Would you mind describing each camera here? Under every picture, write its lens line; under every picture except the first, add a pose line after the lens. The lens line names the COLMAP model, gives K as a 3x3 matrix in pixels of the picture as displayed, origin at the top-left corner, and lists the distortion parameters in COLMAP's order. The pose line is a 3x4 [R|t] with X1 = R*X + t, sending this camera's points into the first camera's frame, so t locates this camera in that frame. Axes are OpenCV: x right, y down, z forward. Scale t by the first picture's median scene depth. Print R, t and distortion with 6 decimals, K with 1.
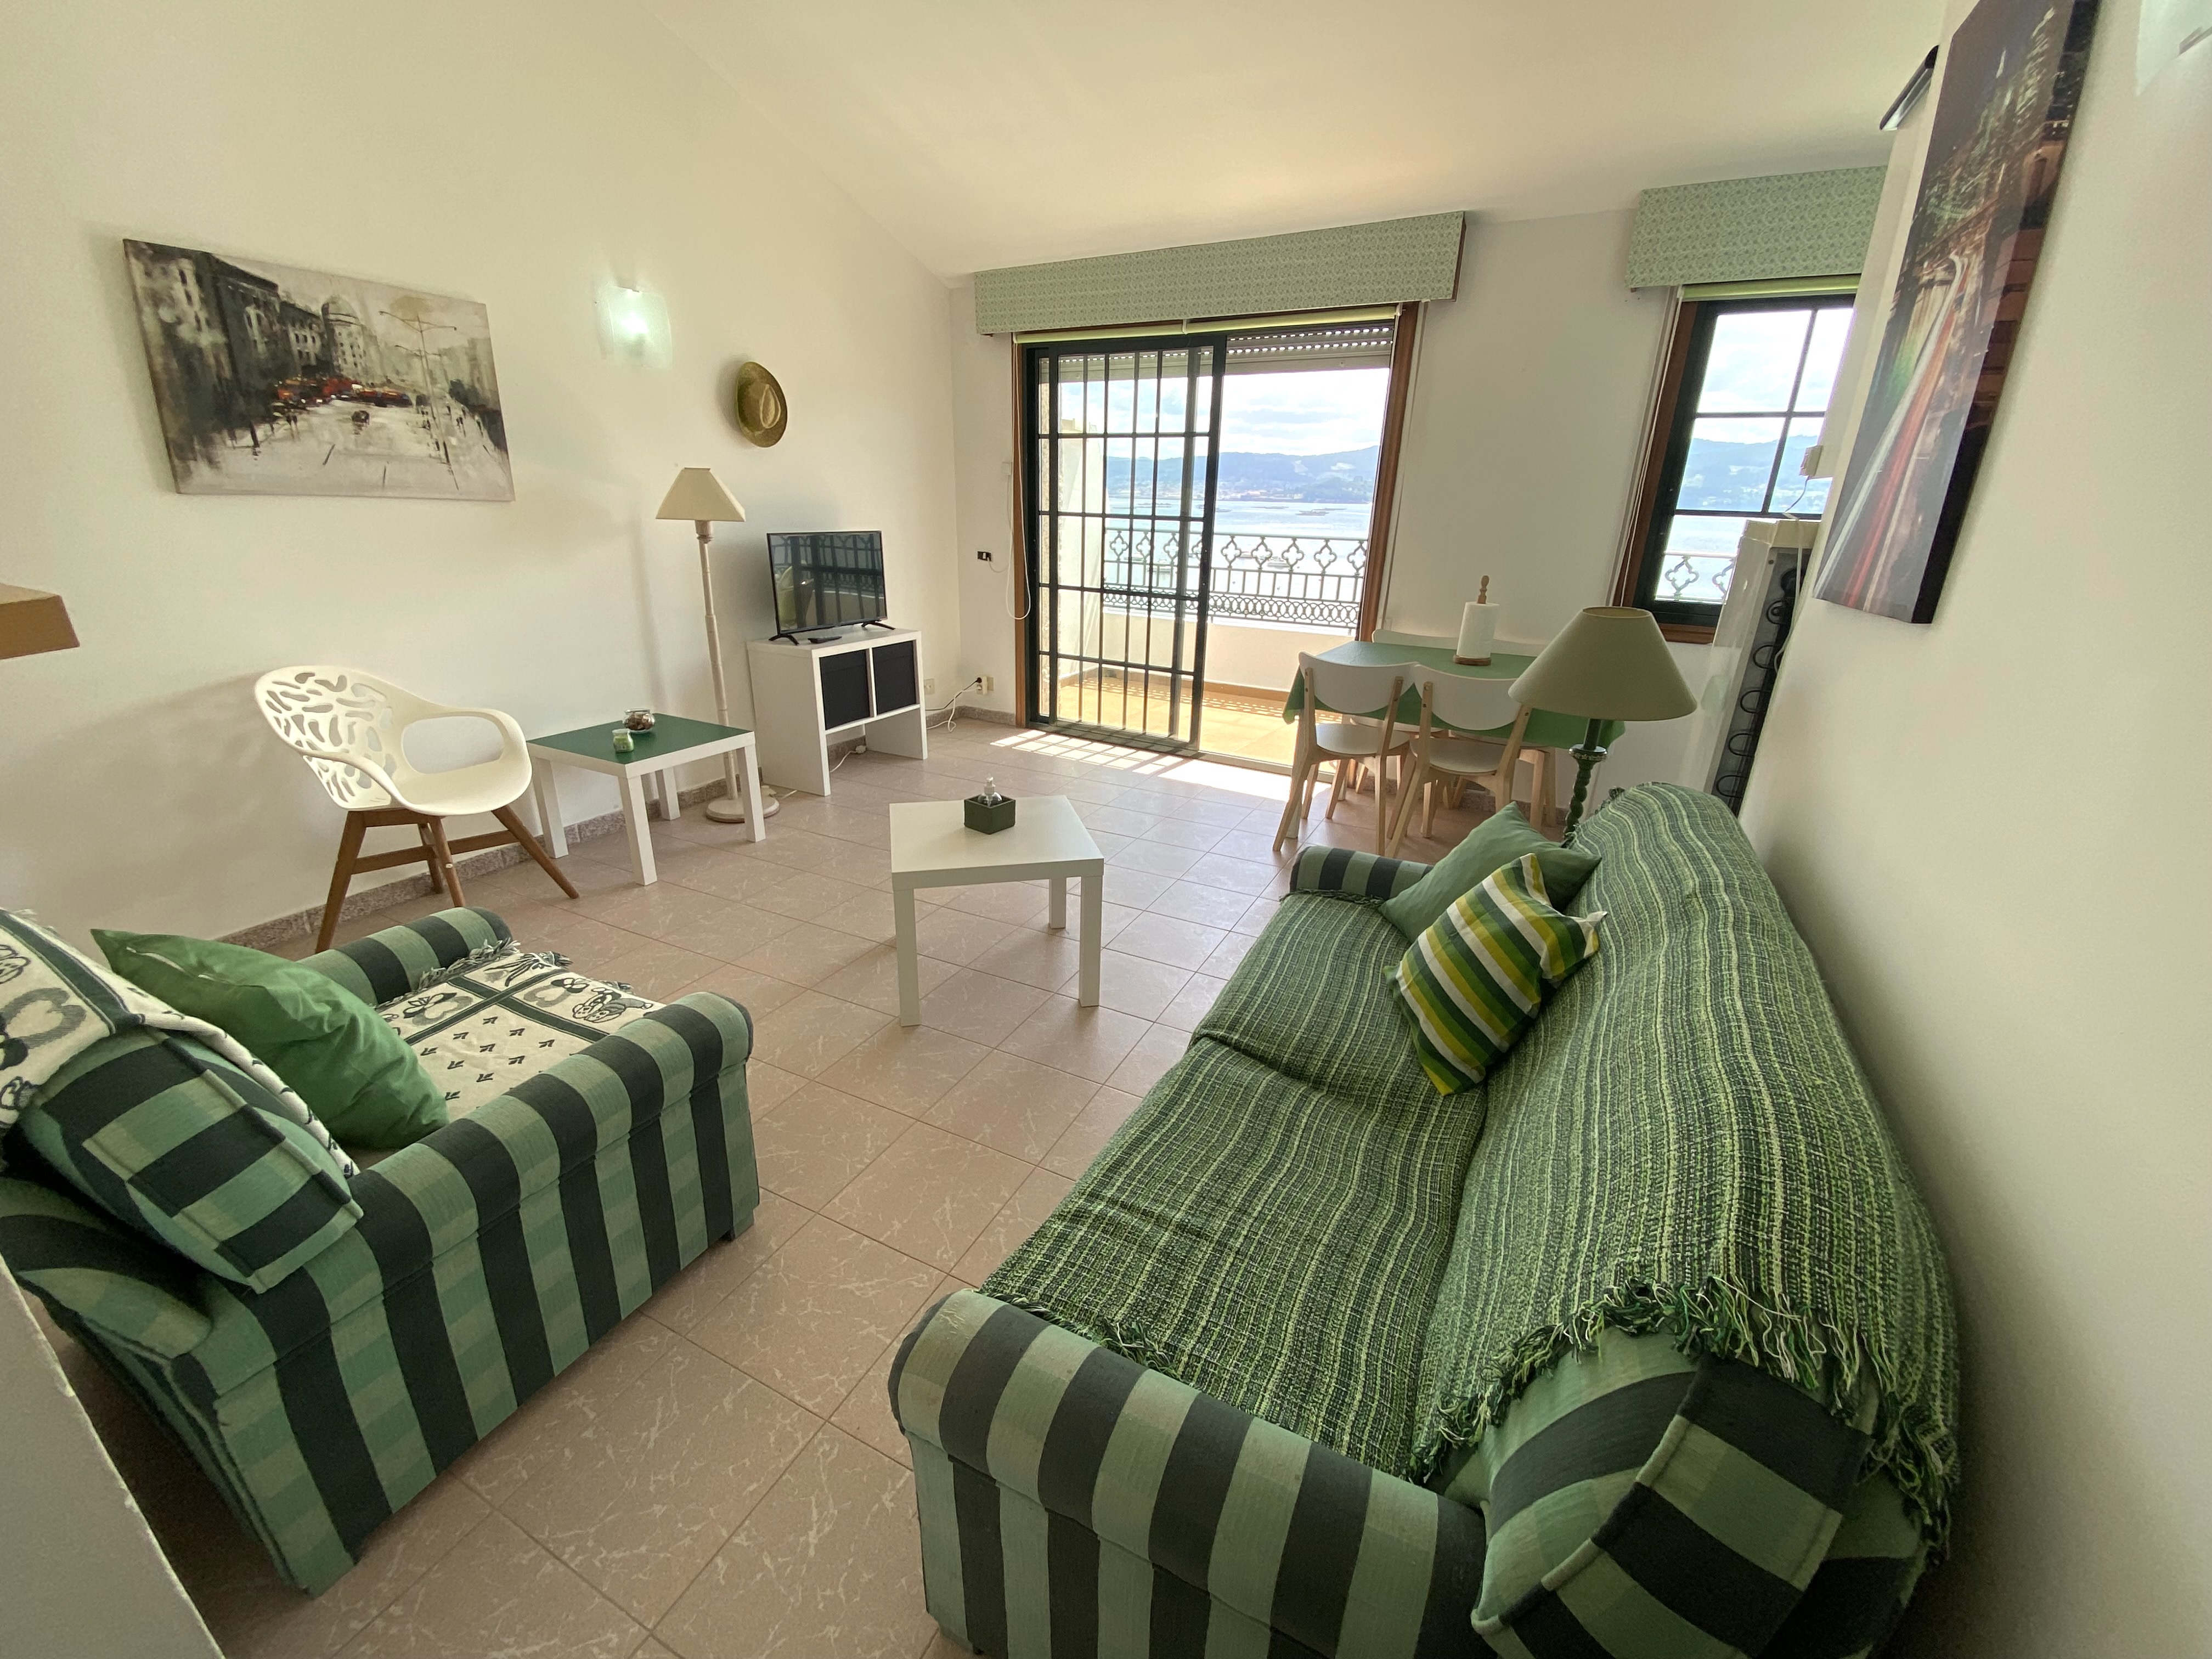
lens RADIAL K [[873.9, 0, 1086.7], [0, 873.9, 832.3], [0, 0, 1]] dist [0.009058, -0.018144]
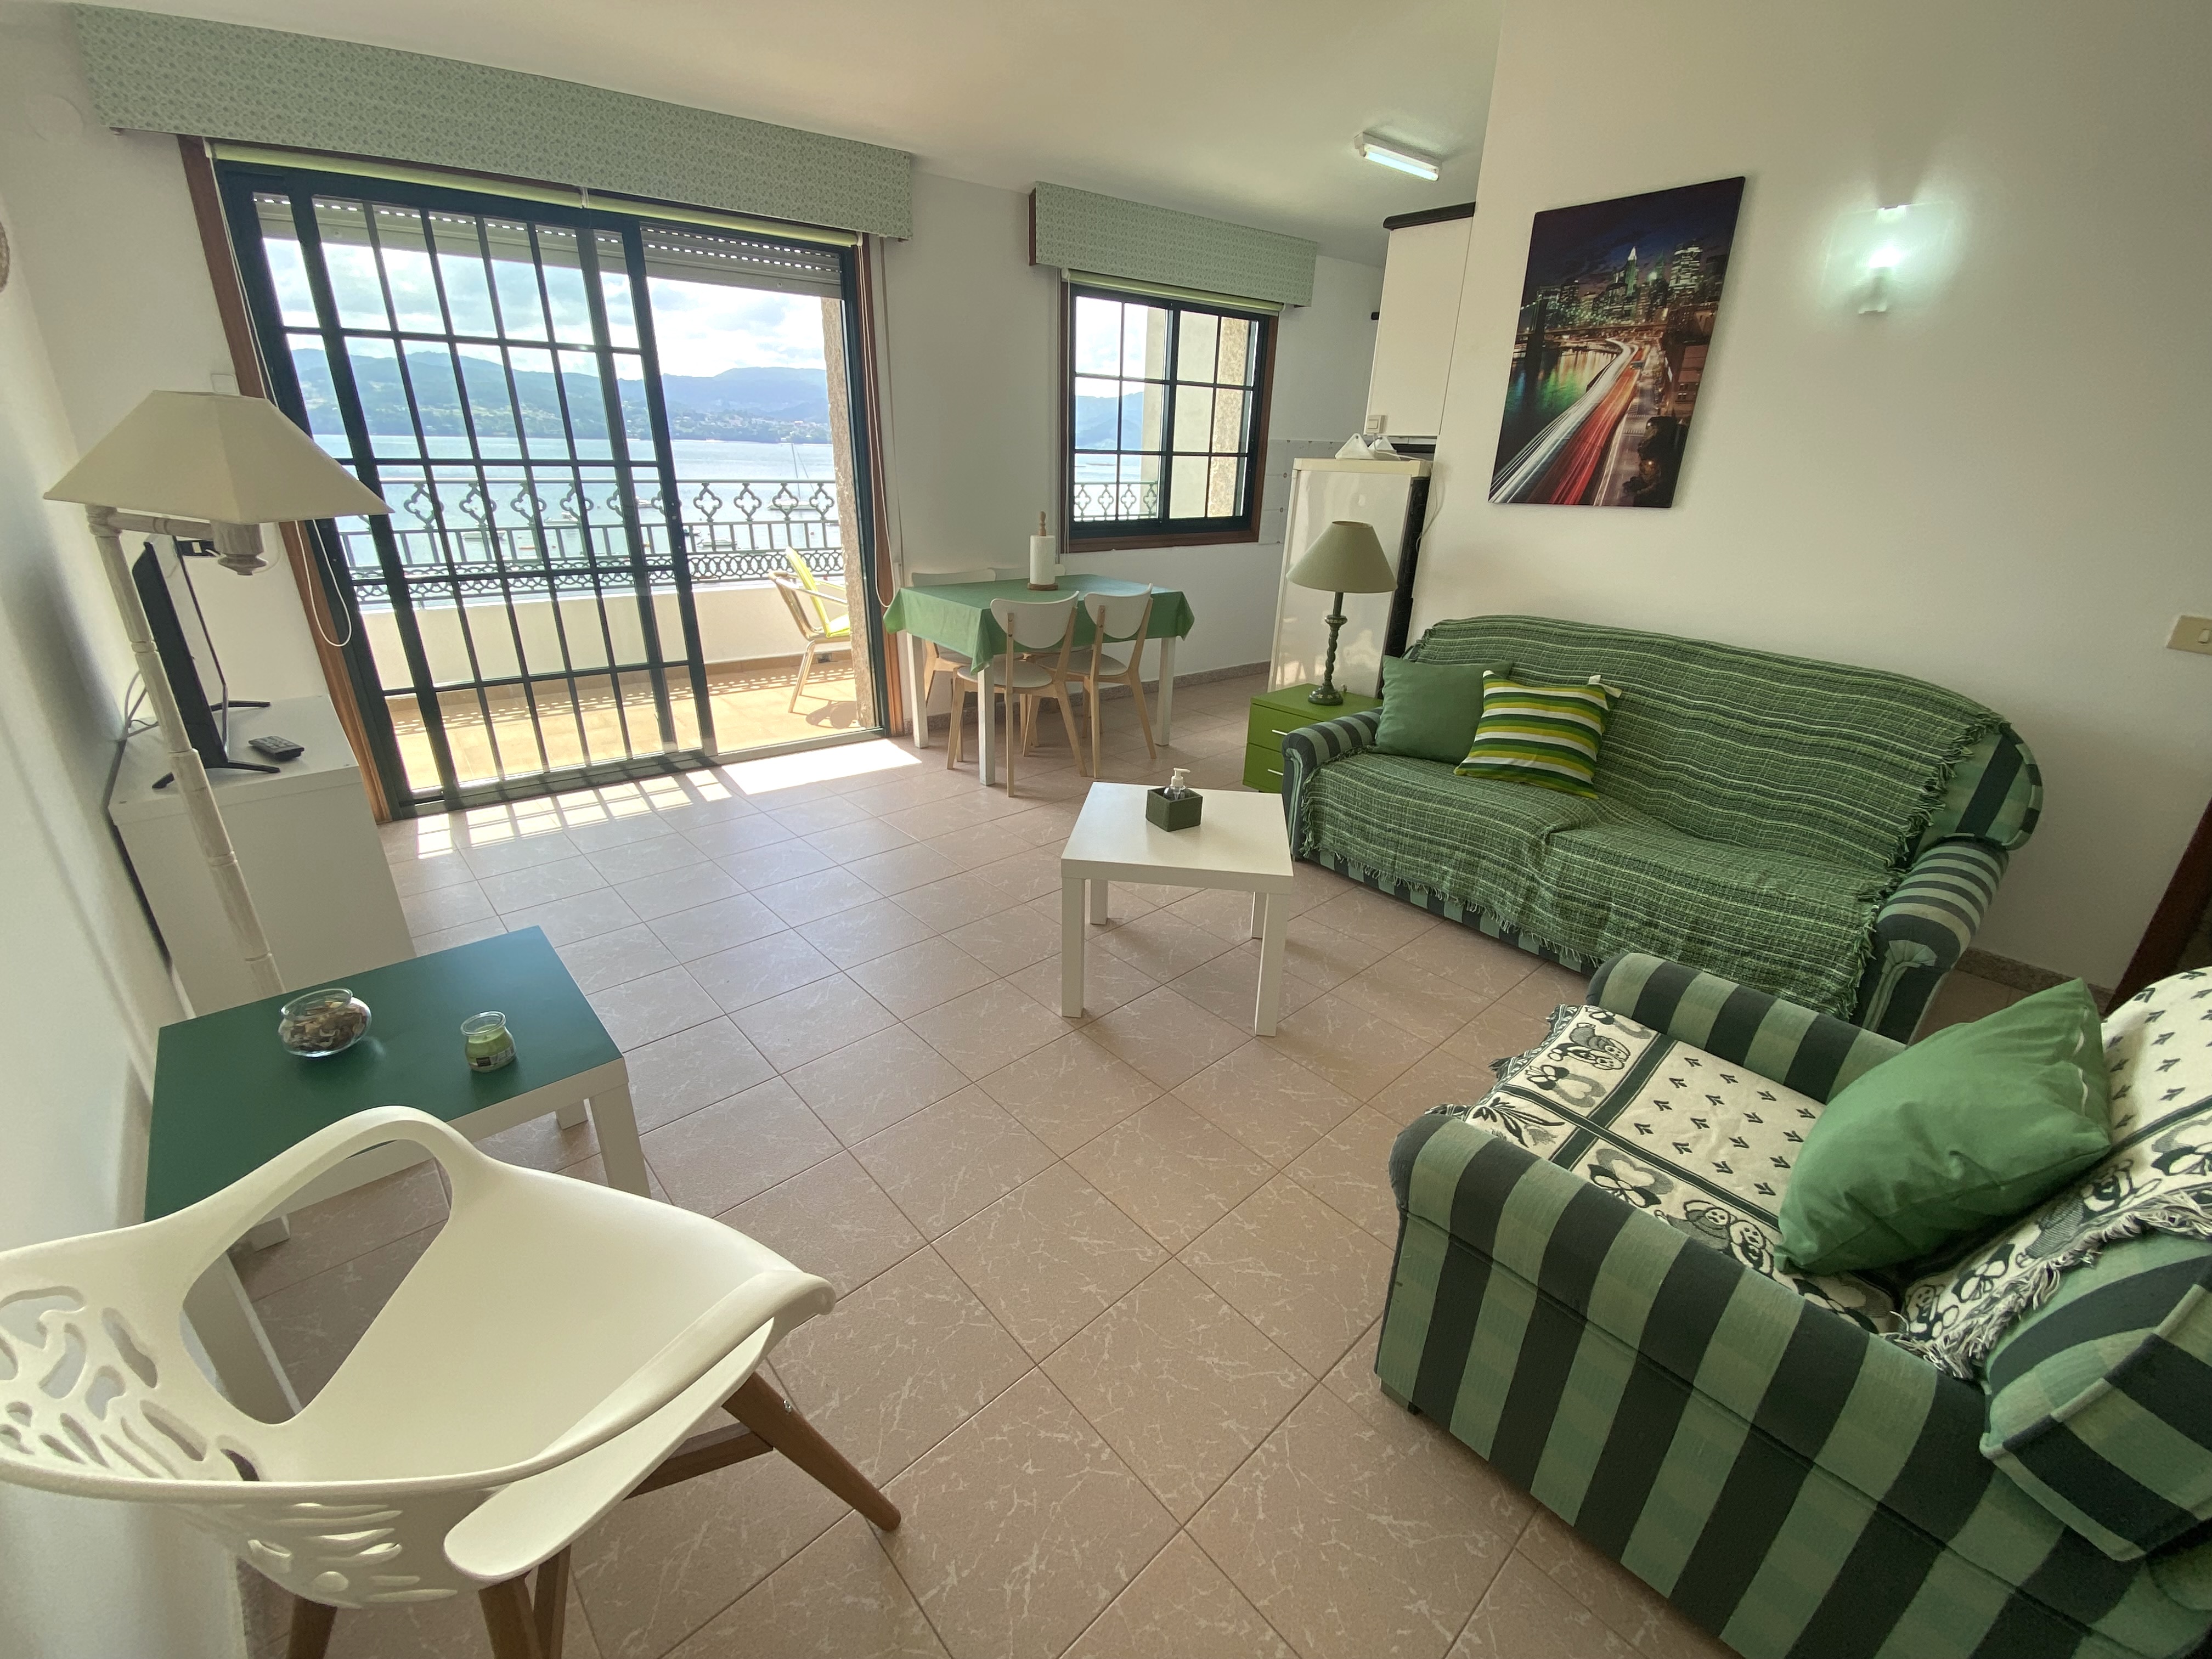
lens RADIAL K [[908.9, 0, 1106.0], [0, 908.9, 829.5], [0, 0, 1]] dist [-0.025353, -0.000266]
pose [[0.353473, -0.372396, 0.858125, -0.854268], [0.315873, 0.910979, 0.265221, -0.244138], [-0.880500, 0.177310, 0.439636, 0.590434]]
